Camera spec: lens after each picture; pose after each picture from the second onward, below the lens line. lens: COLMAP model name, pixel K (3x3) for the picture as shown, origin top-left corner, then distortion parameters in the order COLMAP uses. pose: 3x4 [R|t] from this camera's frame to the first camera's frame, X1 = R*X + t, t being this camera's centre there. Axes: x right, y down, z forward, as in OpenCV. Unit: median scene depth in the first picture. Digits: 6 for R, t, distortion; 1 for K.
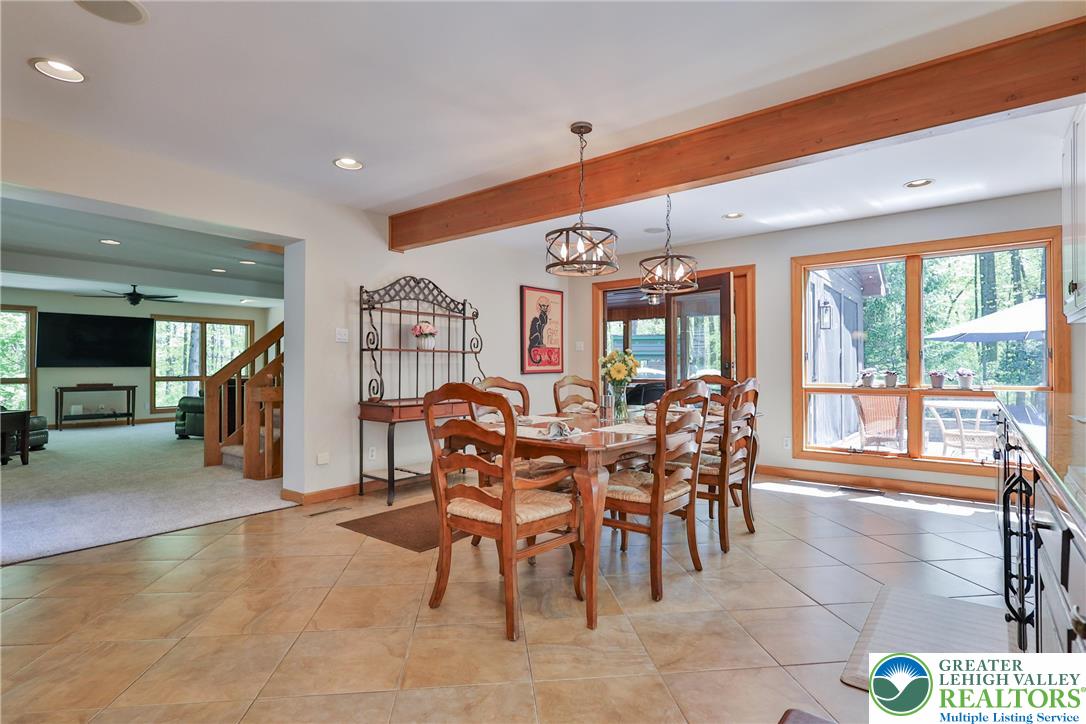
lens RADIAL K [[542.7, 0, 543.0], [0, 542.7, 362.0], [0, 0, 1]] dist [-0.001442, -0.000960]
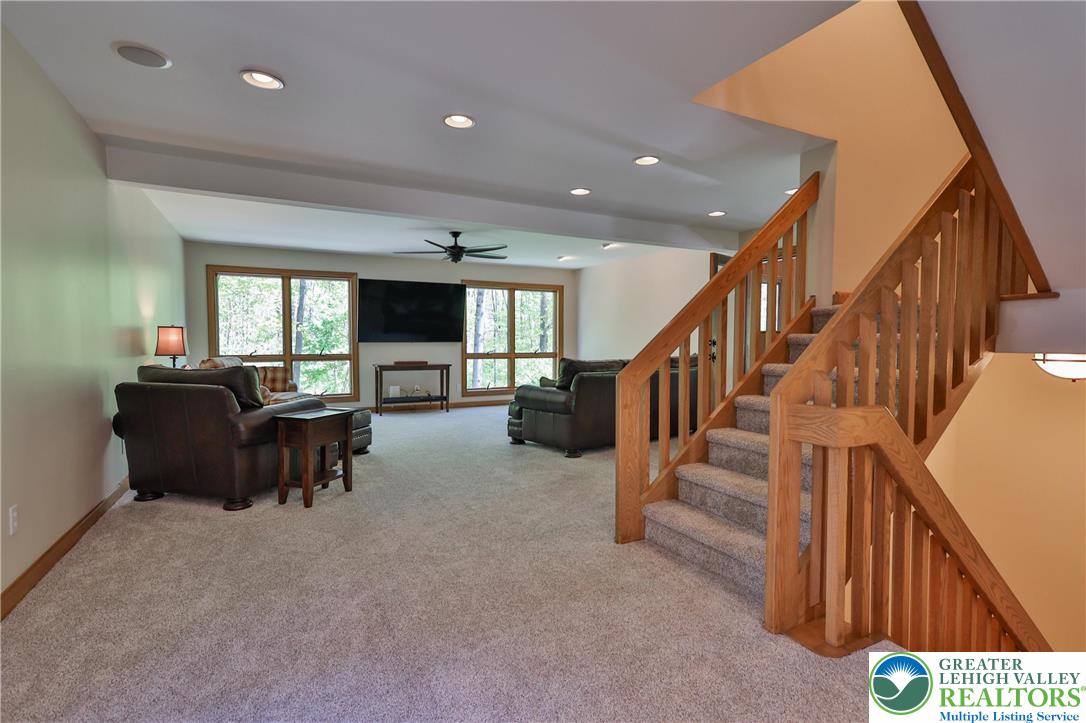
lens RADIAL K [[542.7, 0, 543.0], [0, 542.7, 361.5], [0, 0, 1]] dist [-0.001442, -0.000960]
pose [[0.911907, 0.019545, -0.409931, -0.274763], [-0.000116, 0.998878, 0.047368, -0.000917], [0.410397, -0.043147, 0.910886, 0.292786]]
